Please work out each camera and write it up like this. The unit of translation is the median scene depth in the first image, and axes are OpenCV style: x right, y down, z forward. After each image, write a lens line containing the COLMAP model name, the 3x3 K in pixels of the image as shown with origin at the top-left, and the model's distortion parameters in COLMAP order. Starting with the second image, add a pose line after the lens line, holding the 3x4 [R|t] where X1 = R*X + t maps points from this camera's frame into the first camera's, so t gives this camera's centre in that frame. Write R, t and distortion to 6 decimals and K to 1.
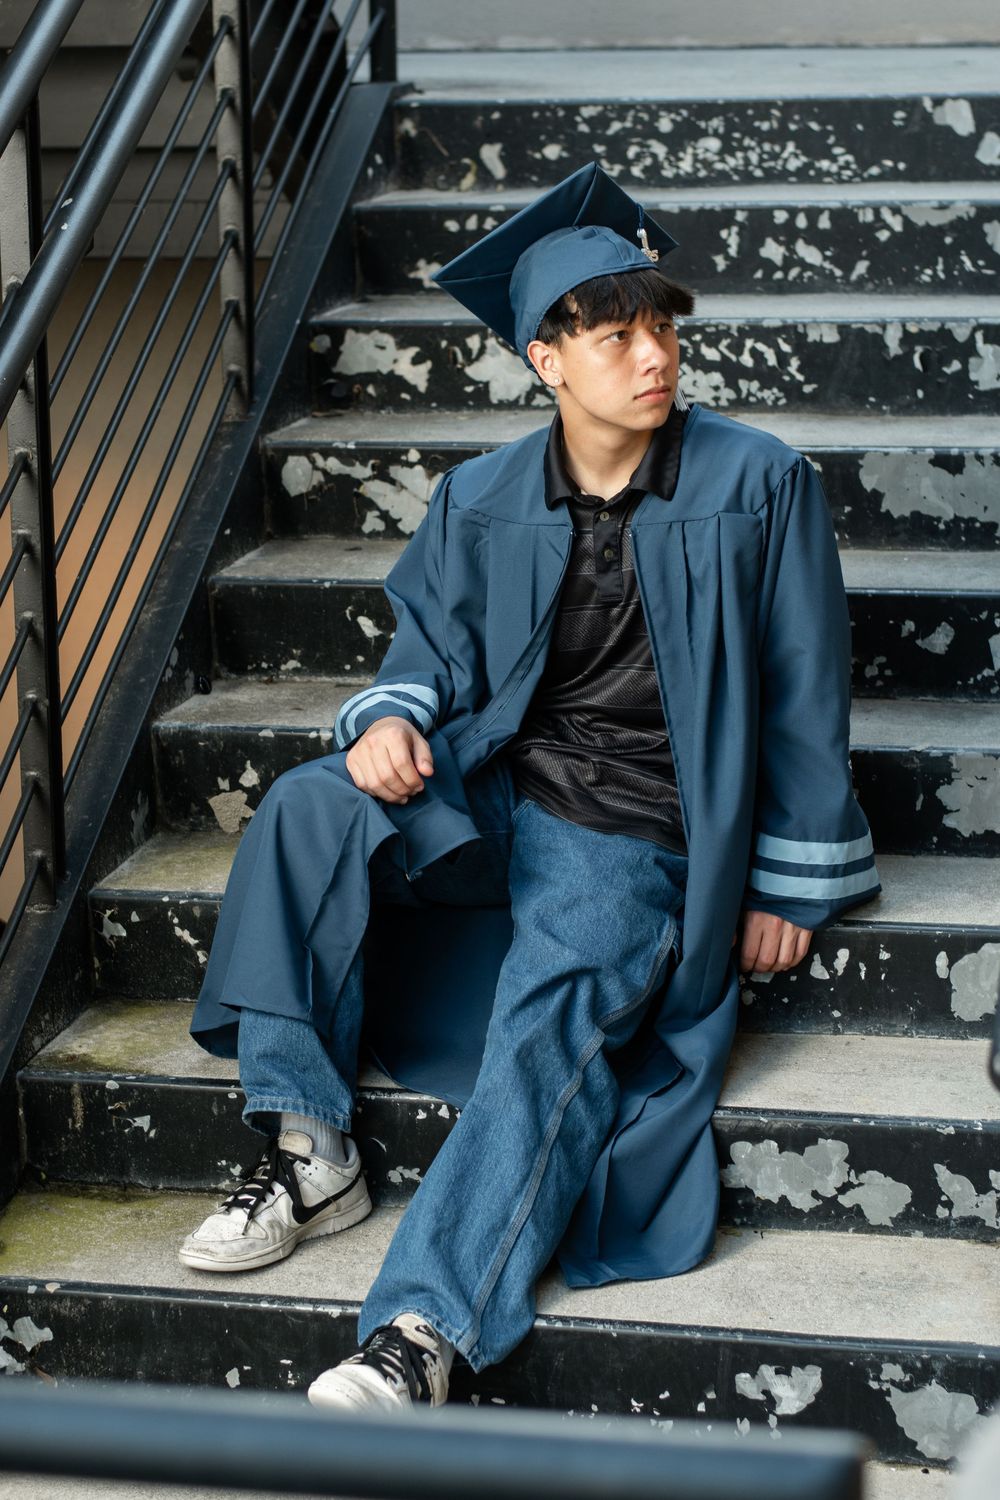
lens RADIAL K [[3043.9, 0, 498.2], [0, 3043.9, 710.7], [0, 0, 1]] dist [0.027839, 0.172345]
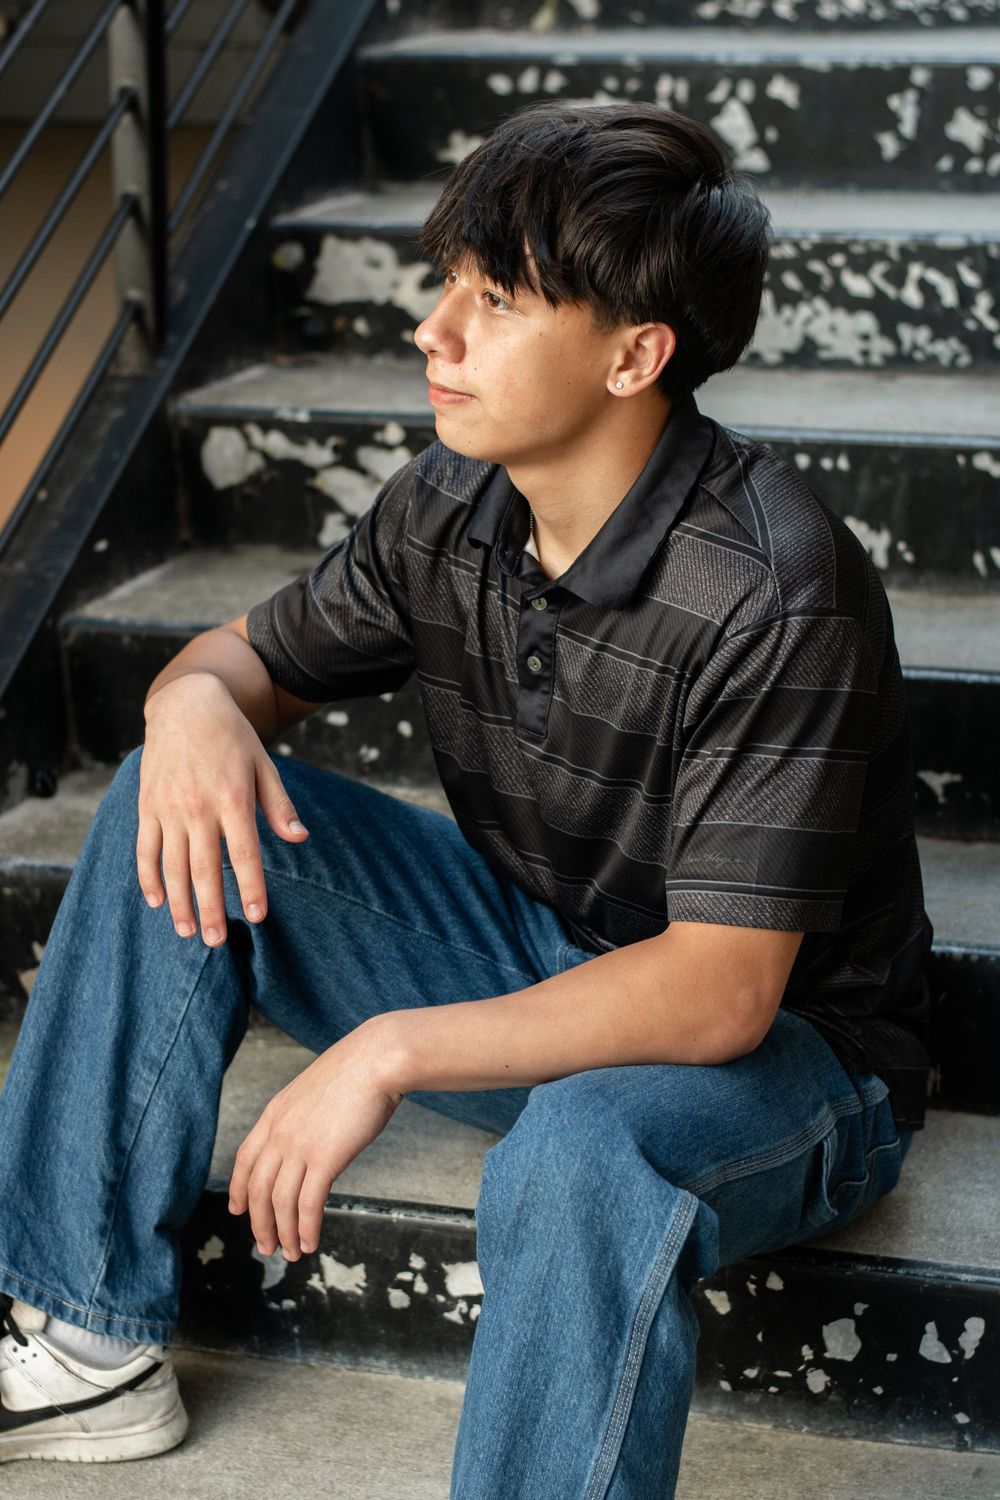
lens RADIAL K [[3291.7, 0, 519.0], [0, 3291.7, 751.8], [0, 0, 1]] dist [0.024286, 0.053898]
pose [[0.996521, 0.031349, -0.077221, 0.056770], [-0.027892, 0.998577, 0.045448, -0.047868], [0.078536, -0.043136, 0.995978, 0.284477]]
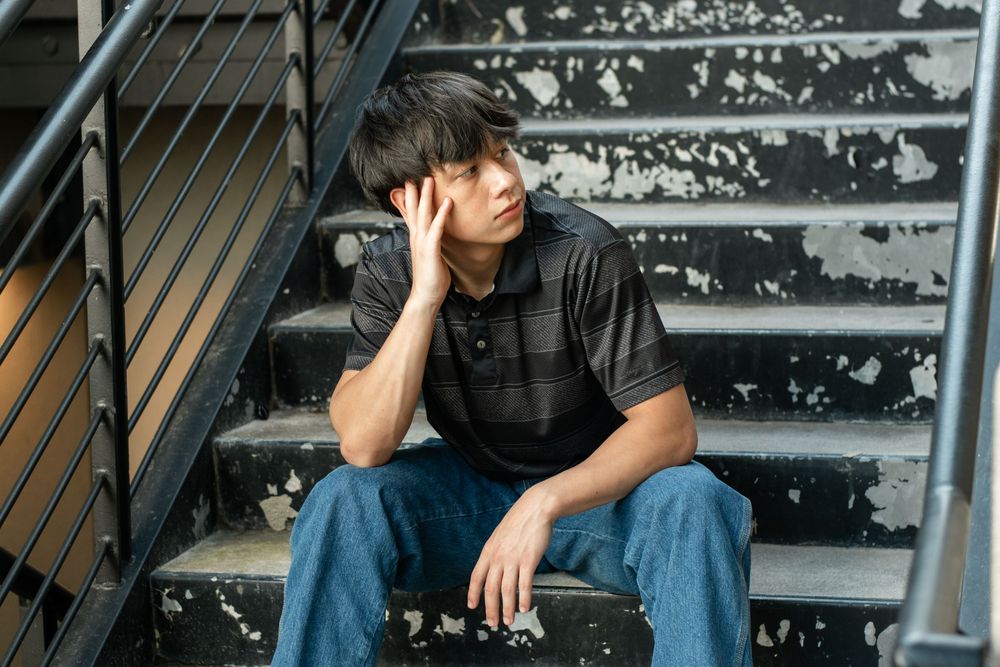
lens RADIAL K [[2194.5, 0, 500.0], [0, 2194.5, 333.5], [0, 0, 1]] dist [0.024286, 0.053898]
pose [[0.999449, 0.001221, -0.033171, 0.025732], [-0.004149, 0.996082, -0.088339, 0.035087], [0.032933, 0.088428, 0.995538, 0.120025]]
